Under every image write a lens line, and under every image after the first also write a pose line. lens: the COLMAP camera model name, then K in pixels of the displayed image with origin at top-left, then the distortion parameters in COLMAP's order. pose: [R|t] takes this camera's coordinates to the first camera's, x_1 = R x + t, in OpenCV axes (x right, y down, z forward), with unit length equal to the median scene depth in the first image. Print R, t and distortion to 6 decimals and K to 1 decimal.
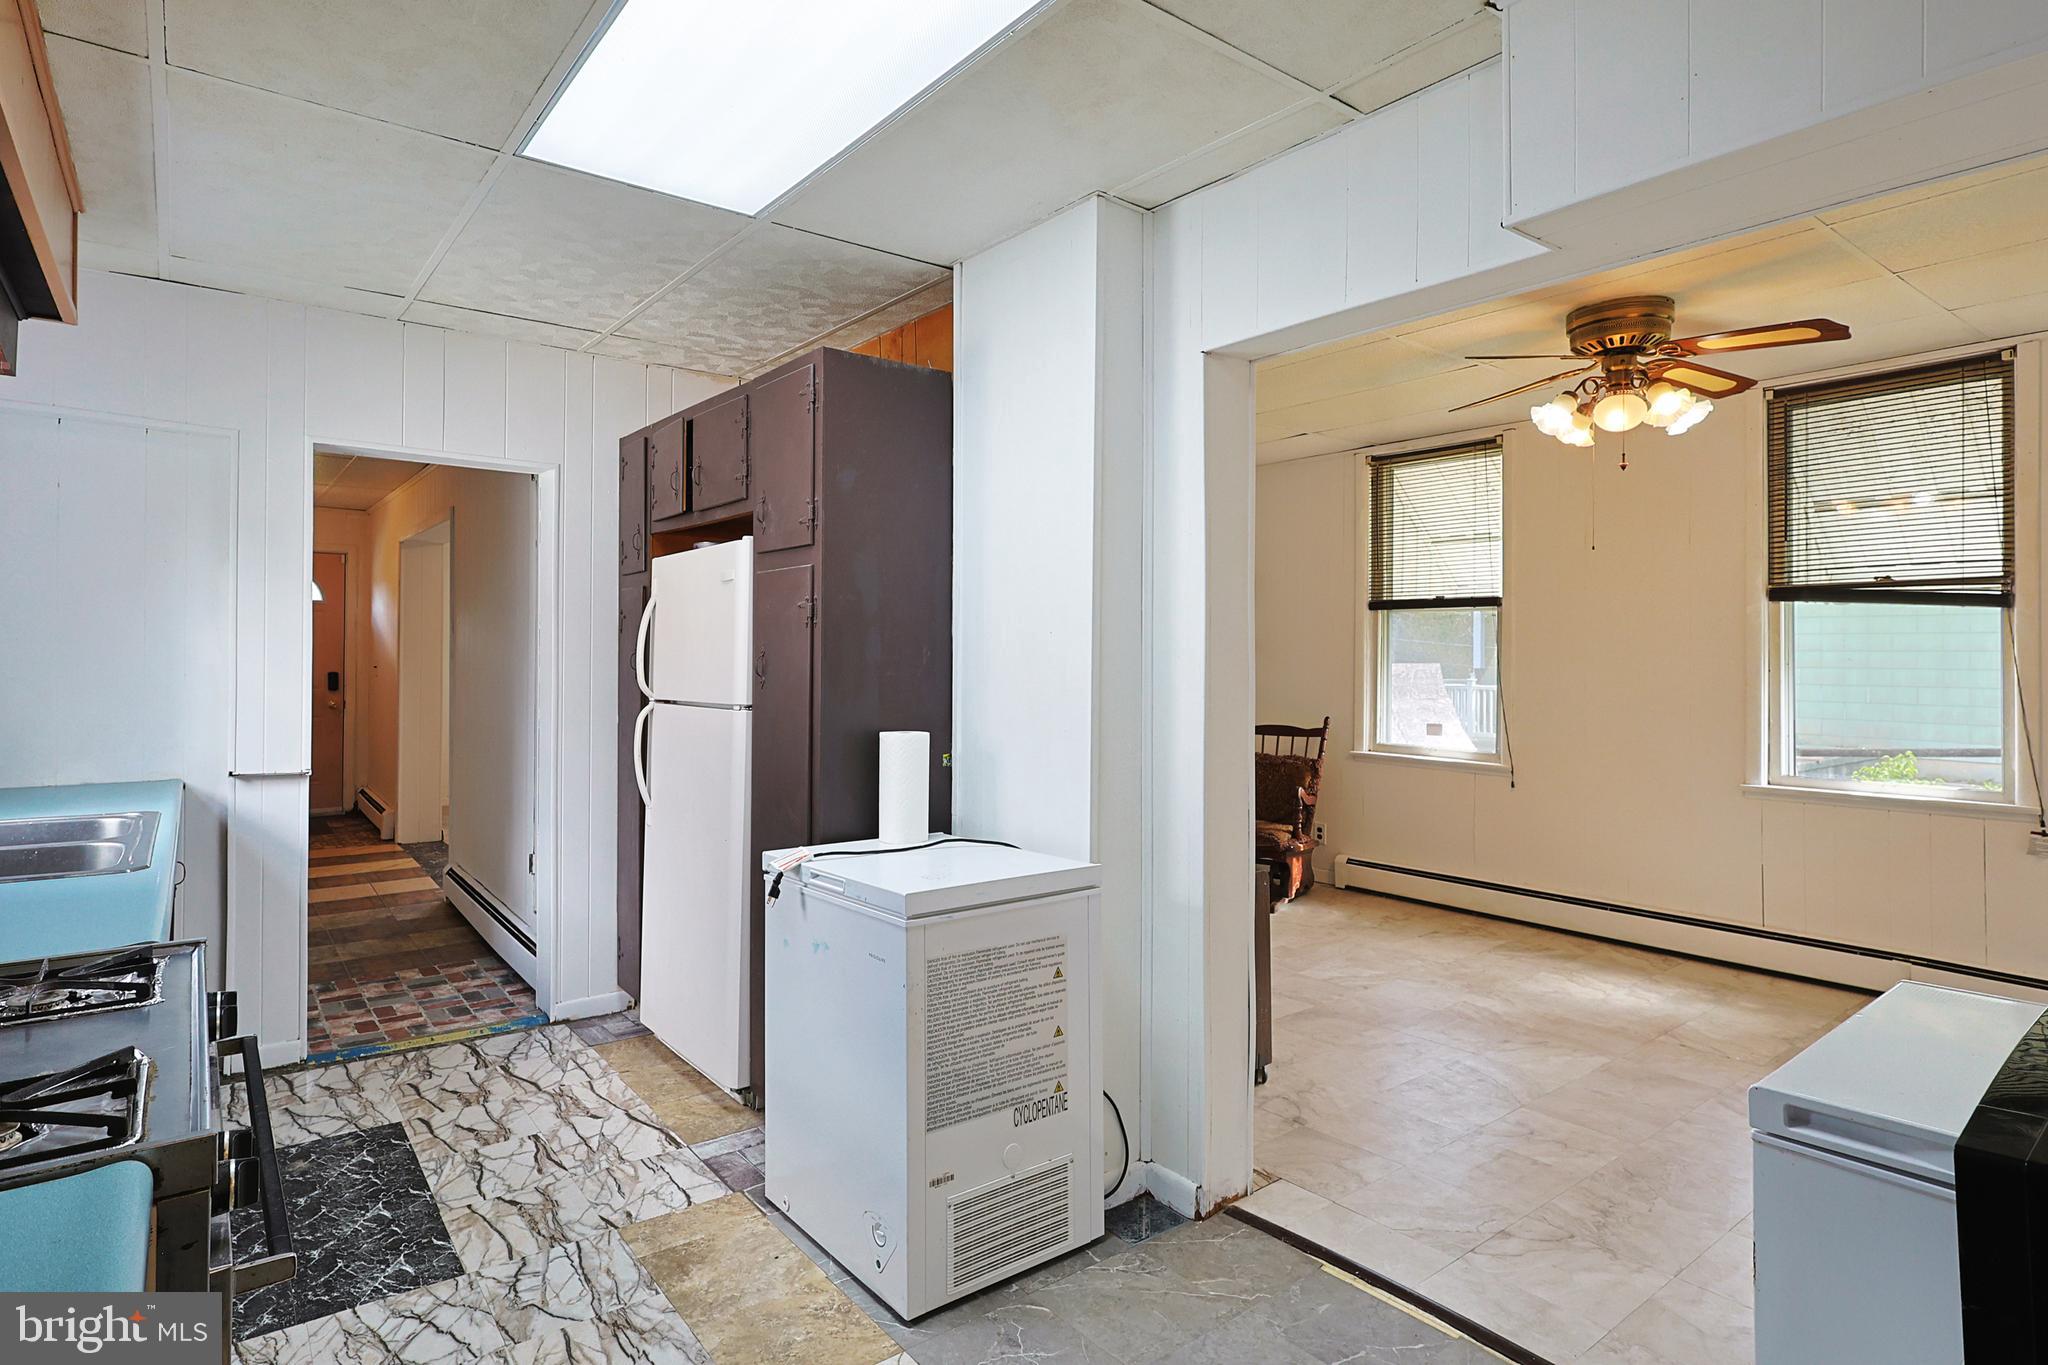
lens RADIAL K [[1053.6, 0, 962.8], [0, 1053.6, 642.5], [0, 0, 1]] dist [-0.000966, 0.000432]
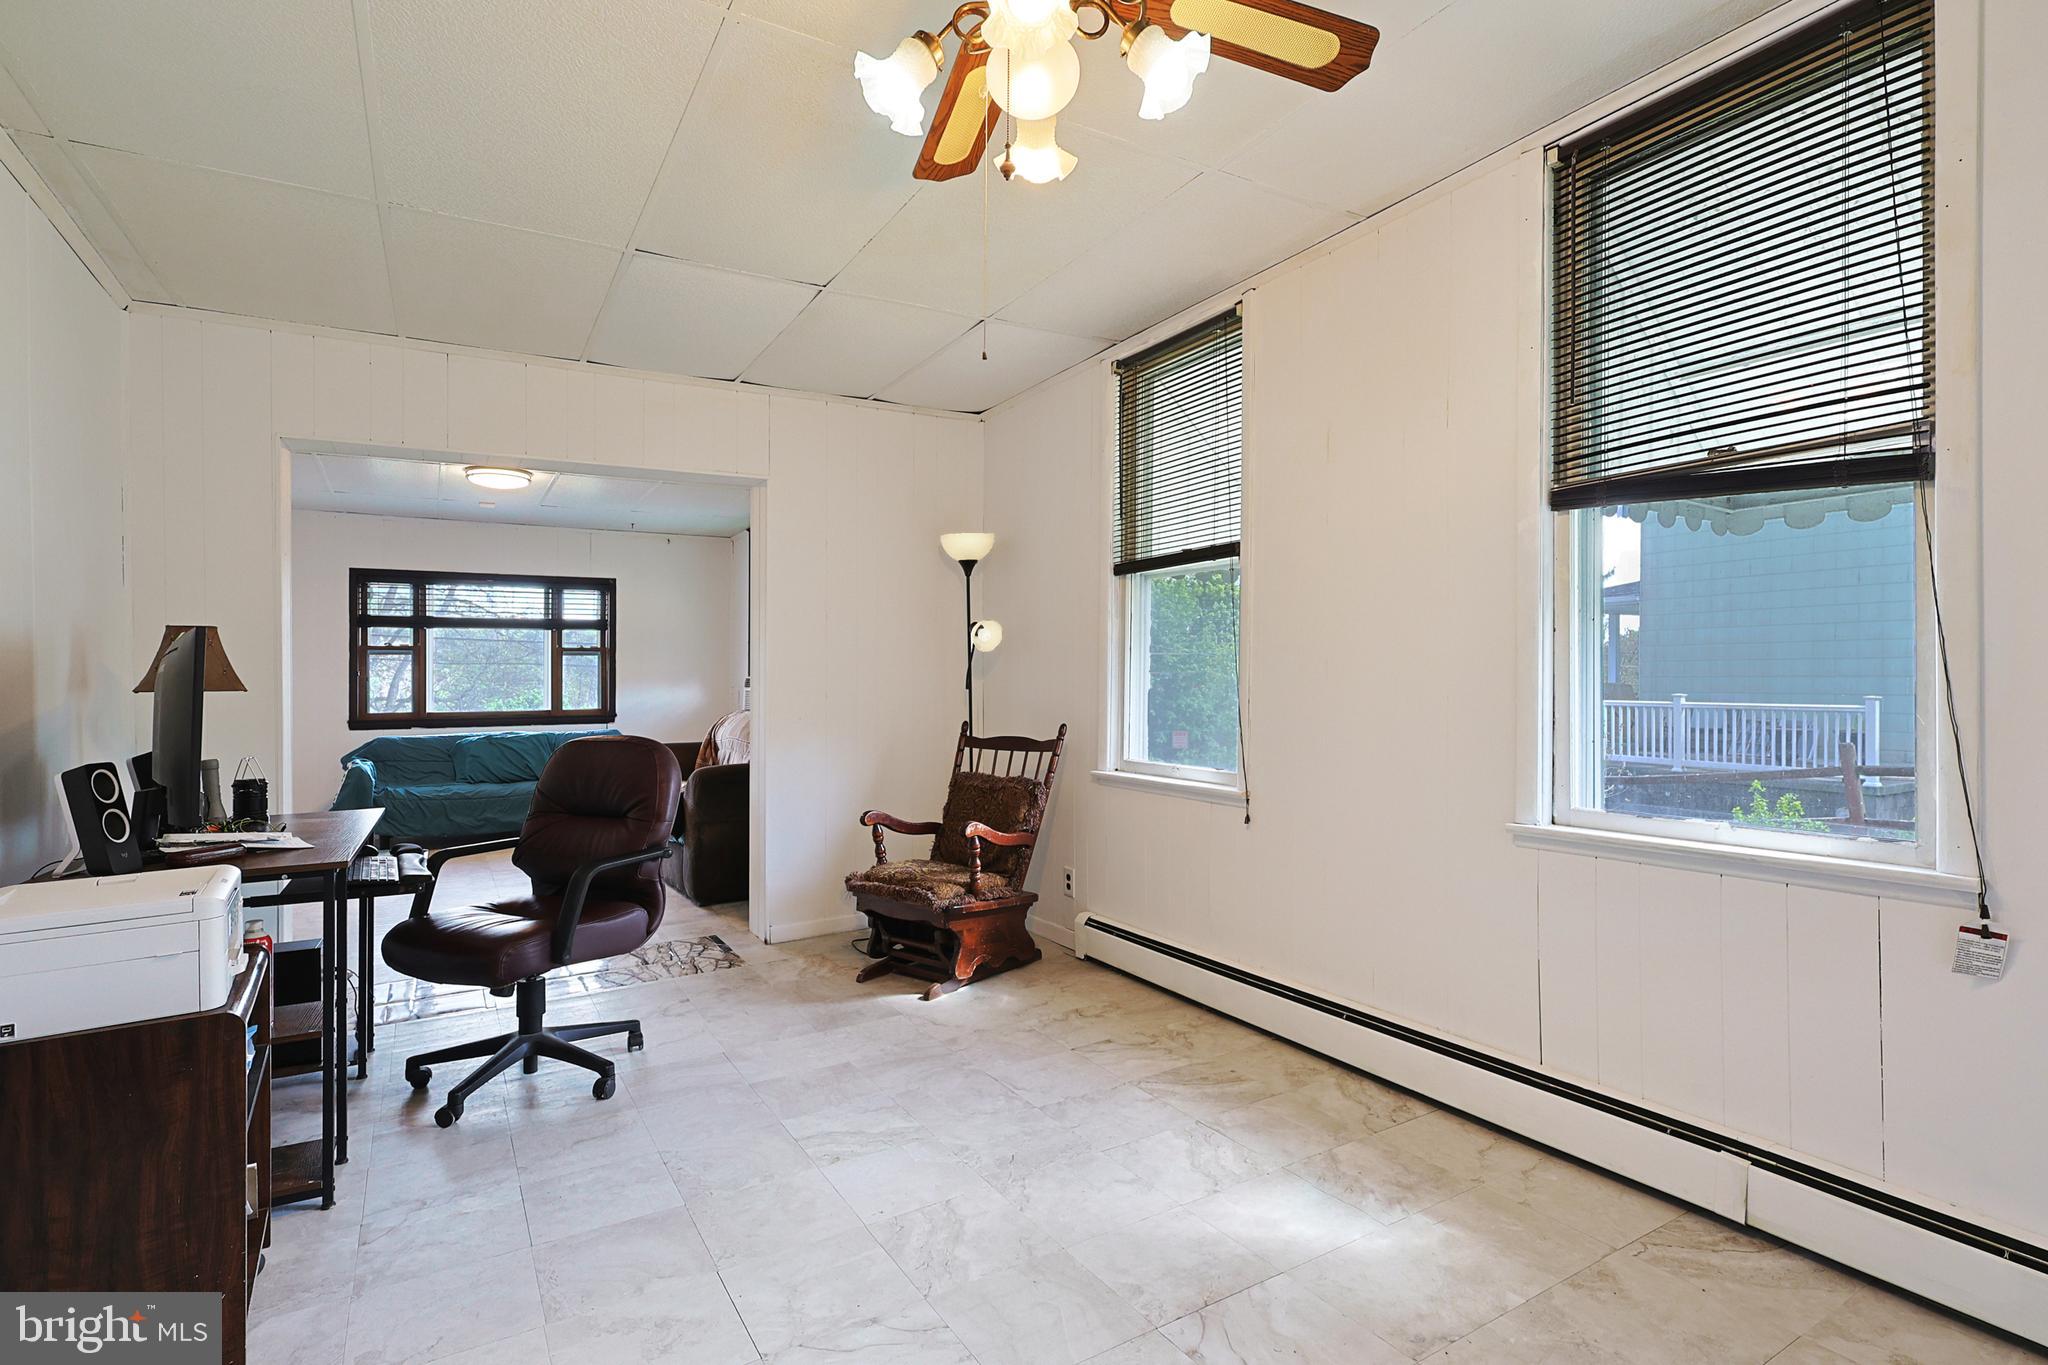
lens RADIAL K [[993.2, 0, 1051.8], [0, 993.2, 689.4], [0, 0, 1]] dist [-0.000472, 0.000236]
pose [[0.996873, -0.010521, -0.078311, 0.556237], [0.011976, 0.999764, 0.018136, 0.048159], [0.078102, -0.019017, 0.996764, 0.446839]]
